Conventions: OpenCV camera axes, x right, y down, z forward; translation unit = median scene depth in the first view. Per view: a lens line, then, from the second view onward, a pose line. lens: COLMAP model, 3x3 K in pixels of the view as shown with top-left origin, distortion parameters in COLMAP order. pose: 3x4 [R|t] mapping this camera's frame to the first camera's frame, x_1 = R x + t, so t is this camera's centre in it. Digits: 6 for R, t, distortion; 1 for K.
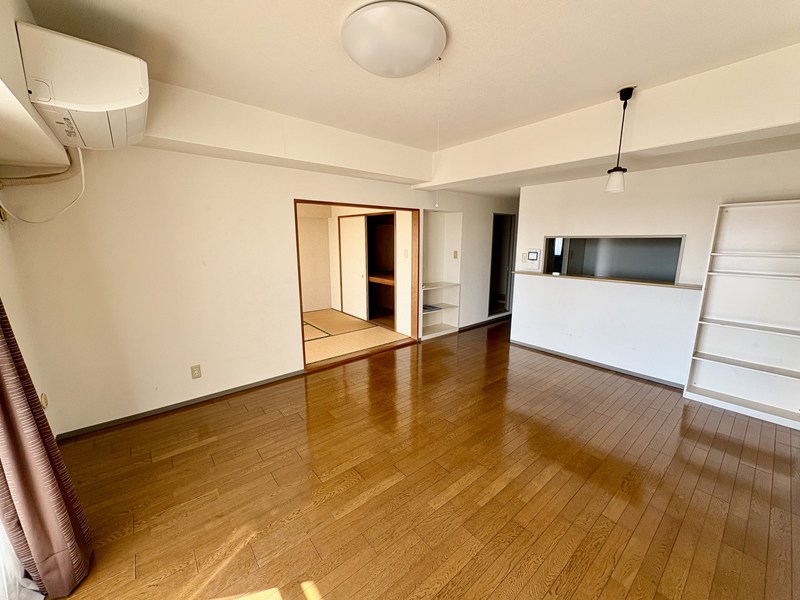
lens RADIAL K [[318.5, 0, 402.0], [0, 318.5, 297.9], [0, 0, 1]] dist [0.001817, 0.000357]
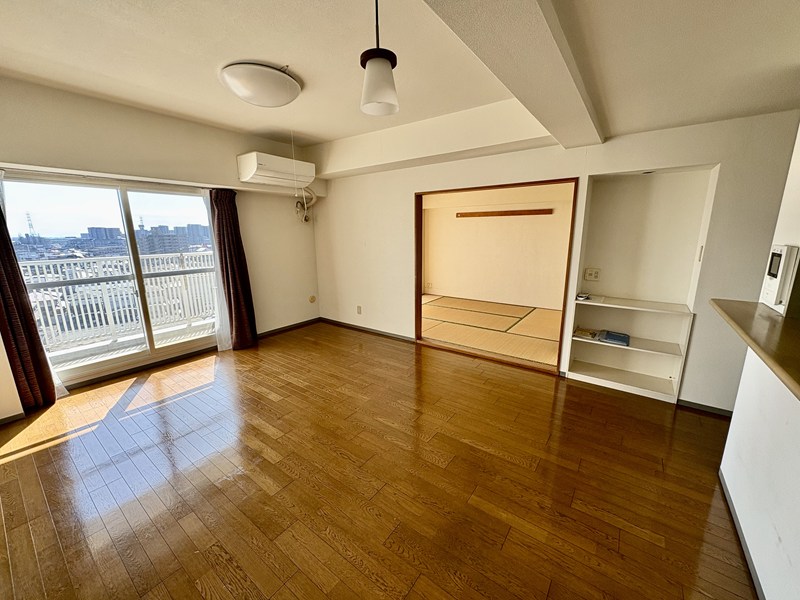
lens RADIAL K [[318.5, 0, 402.0], [0, 318.5, 297.9], [0, 0, 1]] dist [0.001817, 0.000357]
pose [[0.240158, 0.194125, -0.951126, 0.587041], [-0.169894, 0.973083, 0.155708, -0.073521], [0.955751, 0.124196, 0.266674, 0.477126]]
